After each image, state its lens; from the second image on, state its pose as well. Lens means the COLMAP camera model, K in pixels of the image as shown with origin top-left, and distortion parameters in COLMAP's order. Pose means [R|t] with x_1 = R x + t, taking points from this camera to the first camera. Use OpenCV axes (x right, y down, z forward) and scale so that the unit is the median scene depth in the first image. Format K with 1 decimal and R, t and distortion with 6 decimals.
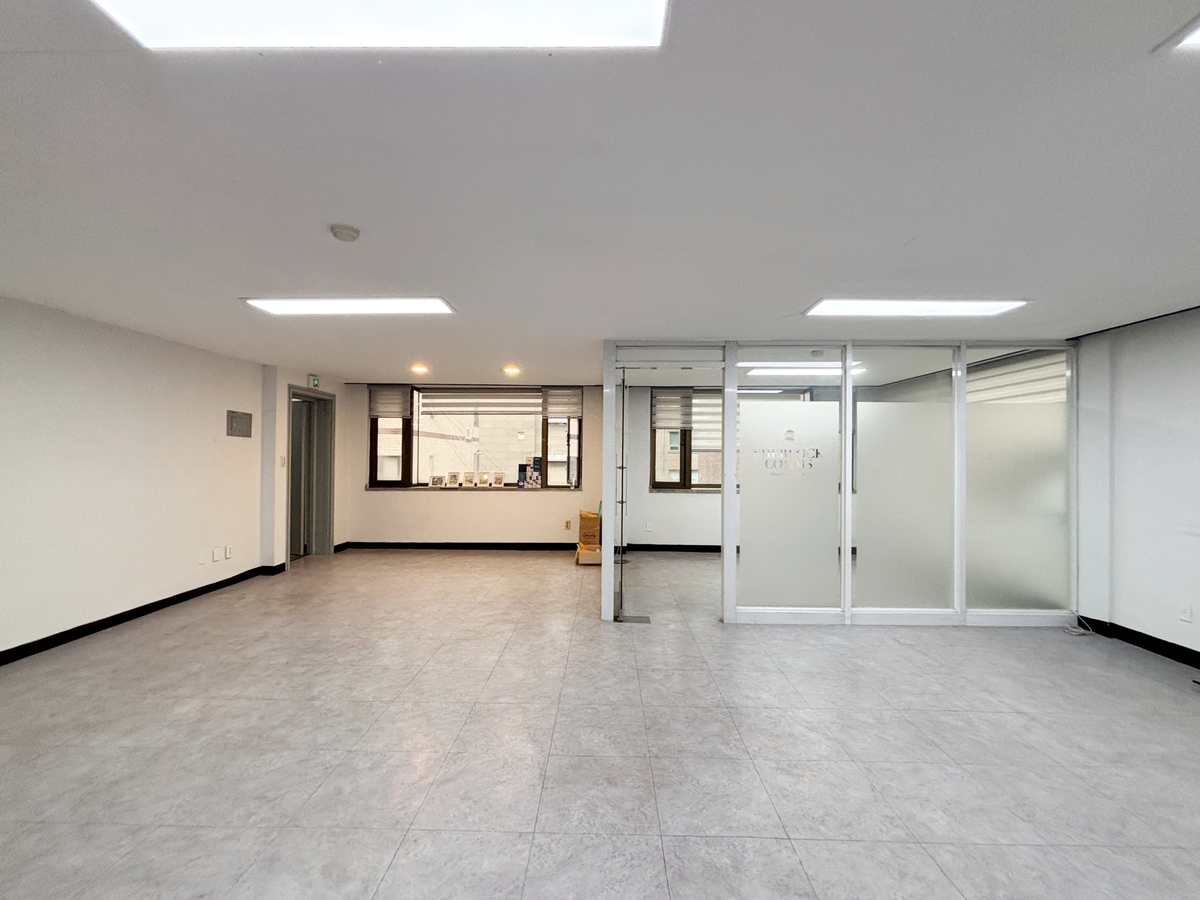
lens RADIAL K [[489.8, 0, 600.0], [0, 489.8, 450.0], [0, 0, 1]] dist [0.003608, -0.000310]
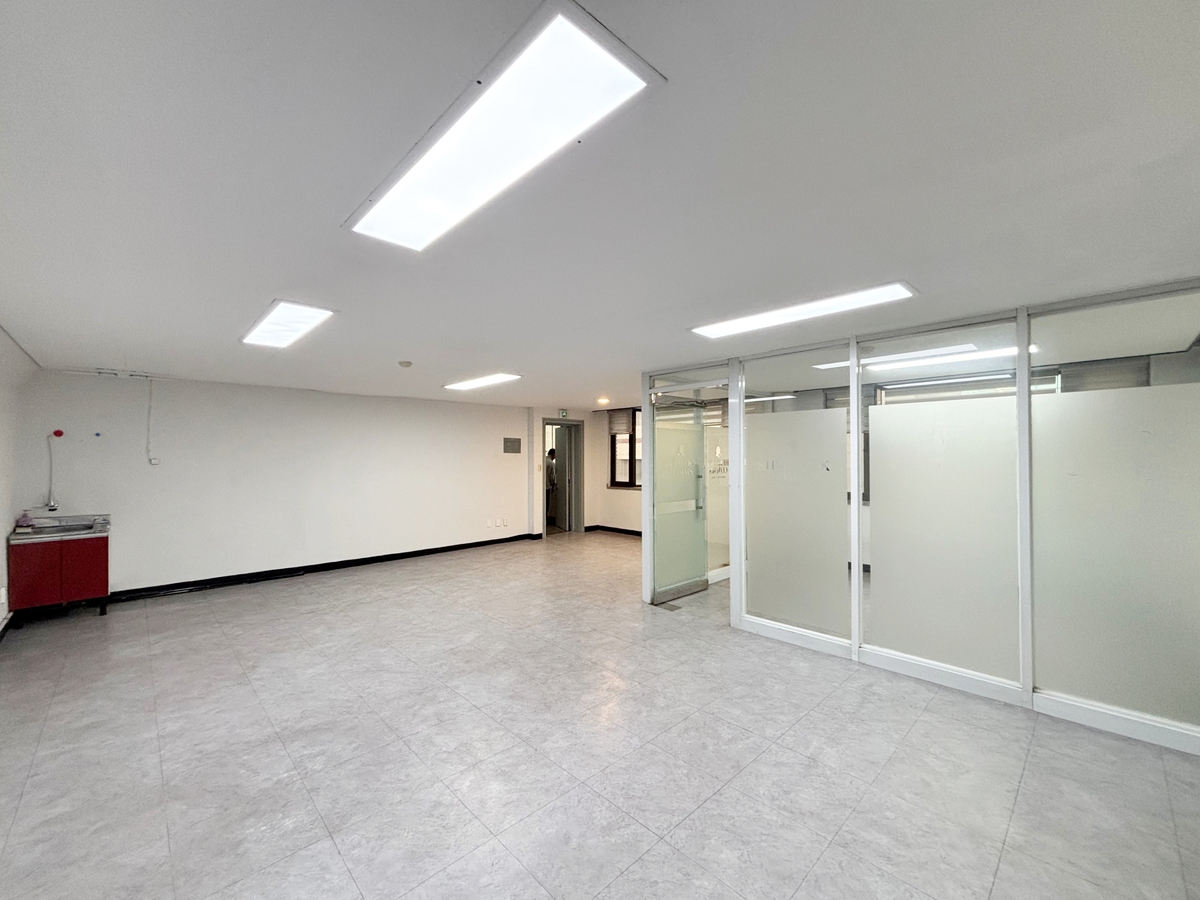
lens RADIAL K [[489.8, 0, 600.0], [0, 489.8, 450.0], [0, 0, 1]] dist [0.003608, -0.000310]
pose [[0.705382, -0.019256, -0.708566, 0.802765], [0.019683, 0.999778, -0.007575, -0.024569], [0.708554, -0.008603, 0.705604, 0.057206]]
